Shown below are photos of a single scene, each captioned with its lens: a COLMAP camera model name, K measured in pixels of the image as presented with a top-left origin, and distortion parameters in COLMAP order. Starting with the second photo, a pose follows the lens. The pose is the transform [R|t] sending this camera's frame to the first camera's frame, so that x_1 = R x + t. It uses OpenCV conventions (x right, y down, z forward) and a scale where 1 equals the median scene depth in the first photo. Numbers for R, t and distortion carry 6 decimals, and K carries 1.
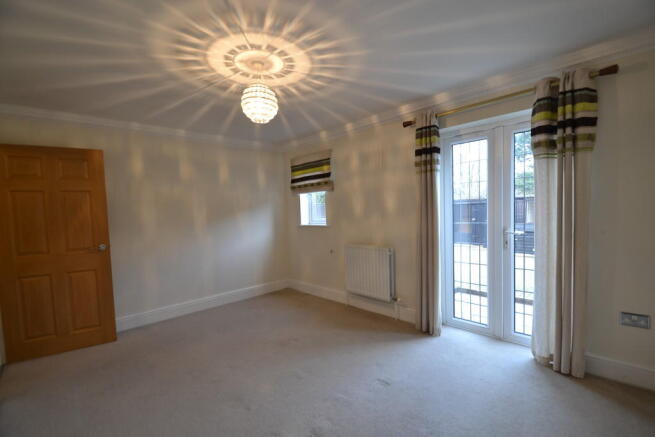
lens RADIAL K [[285.8, 0, 330.1], [0, 285.8, 224.2], [0, 0, 1]] dist [-0.002835, -0.001117]
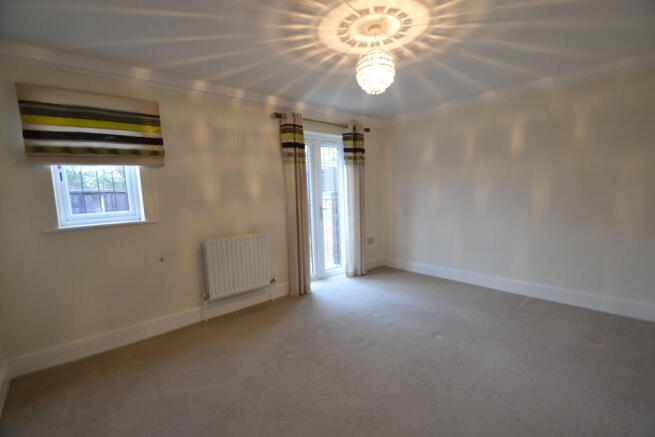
lens RADIAL K [[285.8, 0, 330.1], [0, 285.8, 224.2], [0, 0, 1]] dist [-0.002835, -0.001117]
pose [[0.067171, -0.082991, 0.994284, -0.756640], [0.082533, 0.993582, 0.077357, -0.005307], [-0.994322, 0.076865, 0.073589, 0.683945]]
